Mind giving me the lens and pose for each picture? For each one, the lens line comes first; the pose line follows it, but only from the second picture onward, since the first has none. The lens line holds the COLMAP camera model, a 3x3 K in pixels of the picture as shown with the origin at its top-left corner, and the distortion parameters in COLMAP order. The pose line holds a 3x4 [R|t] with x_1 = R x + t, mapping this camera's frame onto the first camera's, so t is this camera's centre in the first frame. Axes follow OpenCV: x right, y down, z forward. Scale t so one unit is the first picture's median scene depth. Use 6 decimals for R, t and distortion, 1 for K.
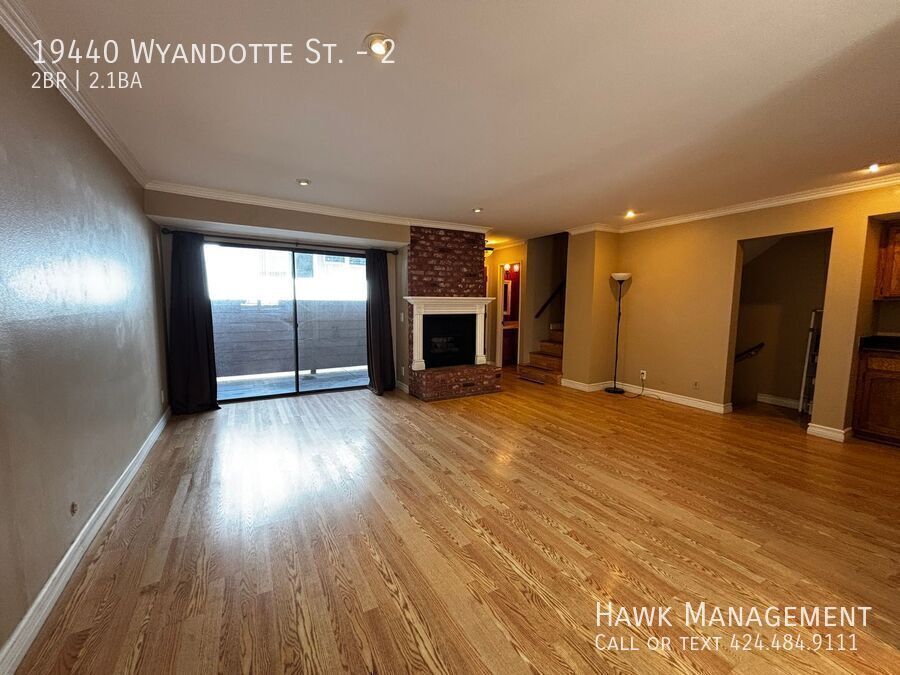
lens RADIAL K [[362.4, 0, 445.0], [0, 362.4, 342.2], [0, 0, 1]] dist [0.003228, -0.000605]
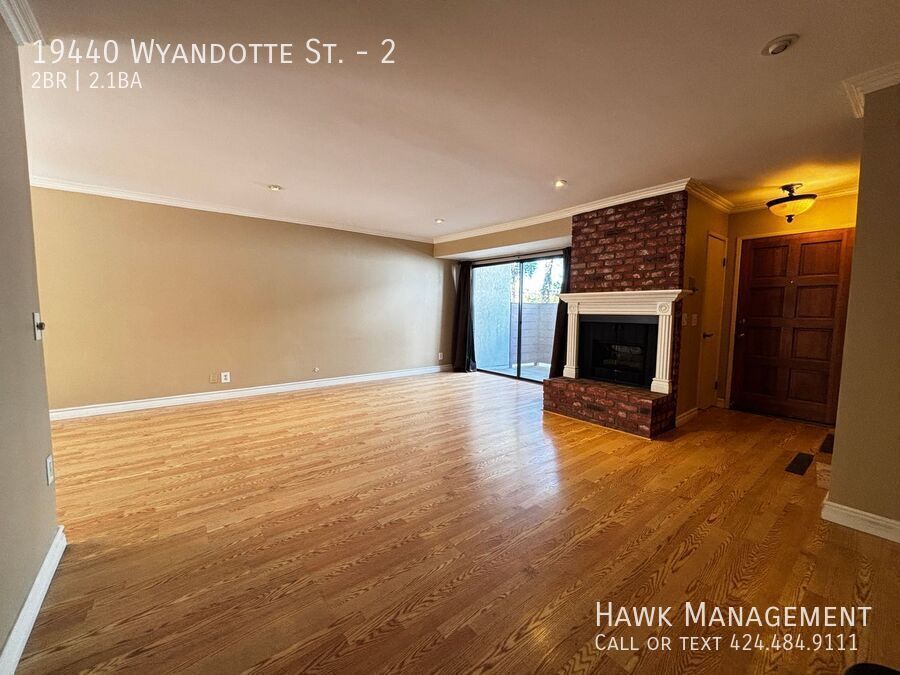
lens RADIAL K [[362.4, 0, 444.2], [0, 362.4, 334.6], [0, 0, 1]] dist [0.003228, -0.000605]
pose [[0.155865, 0.063463, -0.985738, 0.742097], [-0.116496, 0.992150, 0.045456, -0.029892], [0.980885, 0.107749, 0.162035, 0.553633]]
